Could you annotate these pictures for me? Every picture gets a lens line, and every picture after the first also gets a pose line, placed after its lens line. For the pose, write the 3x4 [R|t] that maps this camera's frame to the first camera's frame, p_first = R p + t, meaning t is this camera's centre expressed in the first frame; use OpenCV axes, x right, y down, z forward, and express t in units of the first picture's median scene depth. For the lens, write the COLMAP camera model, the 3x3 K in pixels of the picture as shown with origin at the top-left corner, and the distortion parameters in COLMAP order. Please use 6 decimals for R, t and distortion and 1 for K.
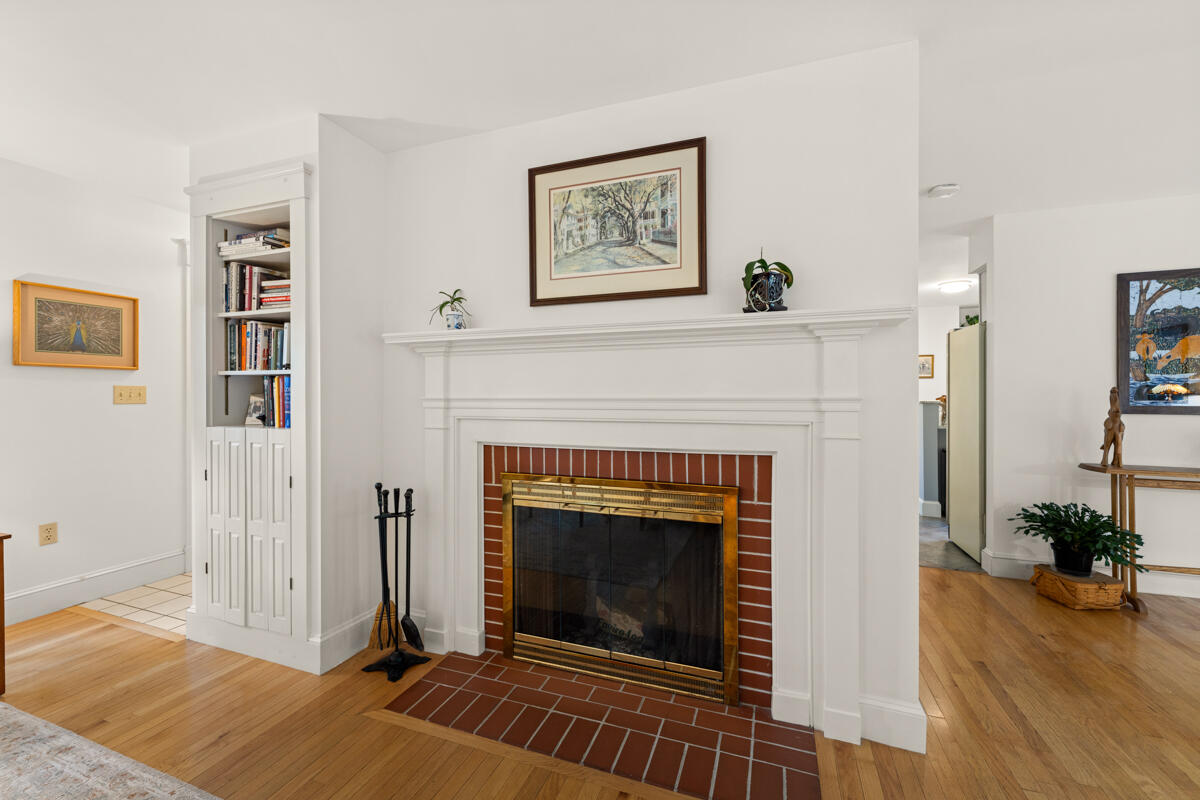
lens RADIAL K [[488.4, 0, 596.1], [0, 488.4, 392.8], [0, 0, 1]] dist [-0.001498, -0.000201]
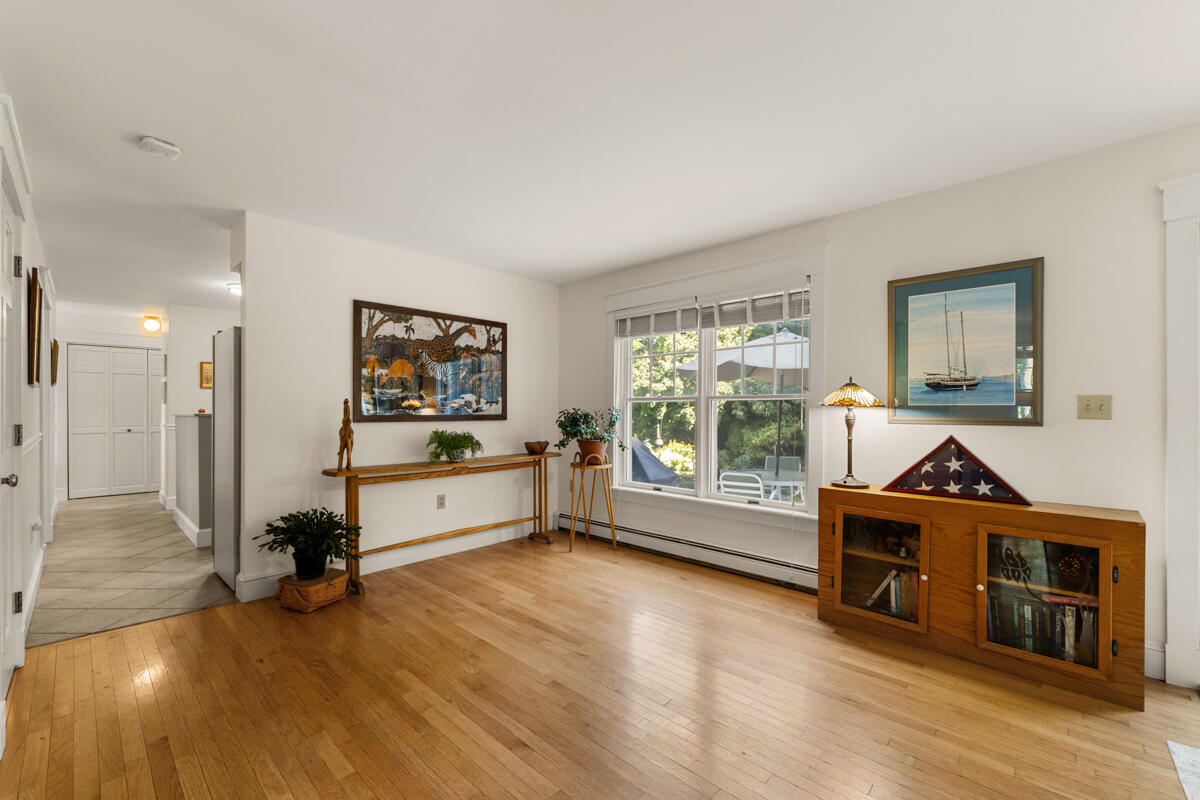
lens RADIAL K [[488.4, 0, 604.8], [0, 488.4, 408.9], [0, 0, 1]] dist [-0.001498, -0.000201]
pose [[0.379920, 0.001014, 0.925019, 0.269805], [-0.004525, 0.999989, 0.000762, 0.008601], [-0.925008, -0.004475, 0.379920, 0.026832]]
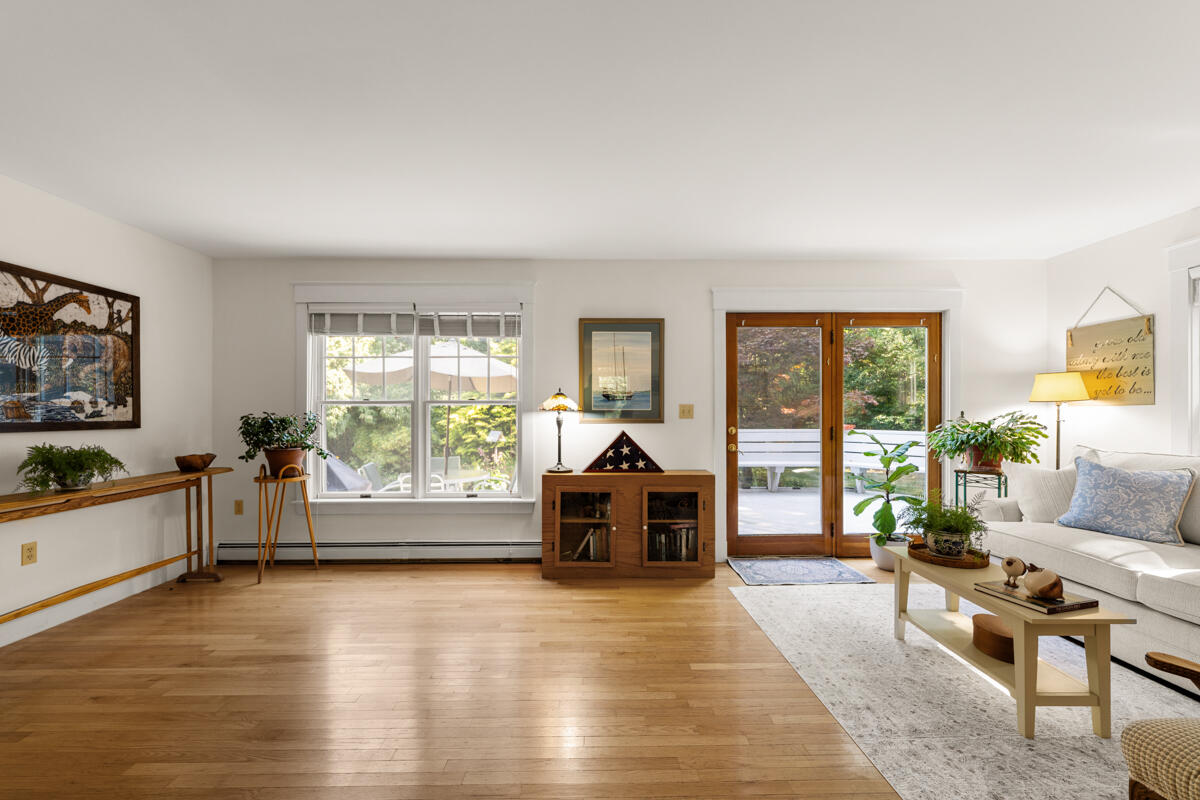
lens RADIAL K [[488.4, 0, 597.3], [0, 488.4, 414.6], [0, 0, 1]] dist [-0.001498, -0.000201]
pose [[-0.364210, -0.002275, 0.931314, 0.127006], [-0.002210, 0.999996, 0.001579, 0.010406], [-0.931314, -0.001483, -0.364213, 0.337990]]
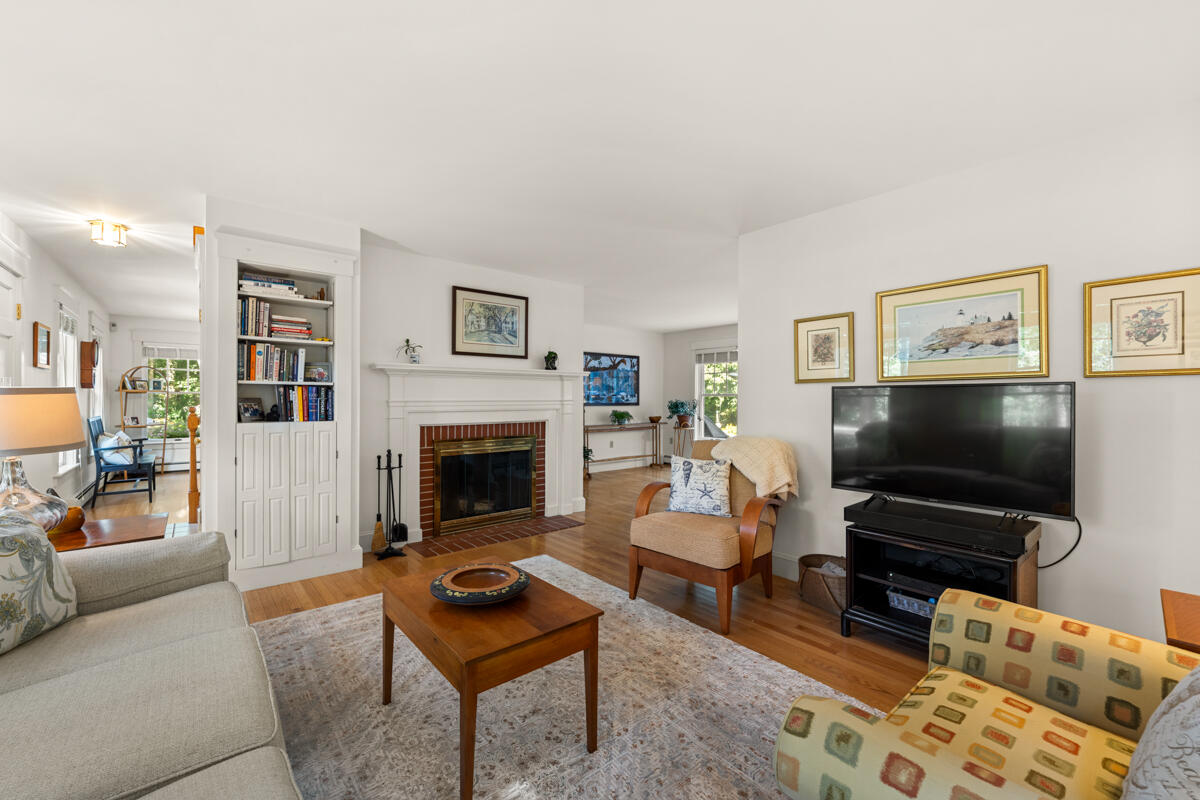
lens RADIAL K [[488.4, 0, 602.2], [0, 488.4, 400.3], [0, 0, 1]] dist [-0.001498, -0.000201]
pose [[0.489117, -0.003152, 0.872212, -1.258471], [-0.005566, 0.999962, 0.006735, -0.005924], [-0.872200, -0.008149, 0.489081, -0.405334]]
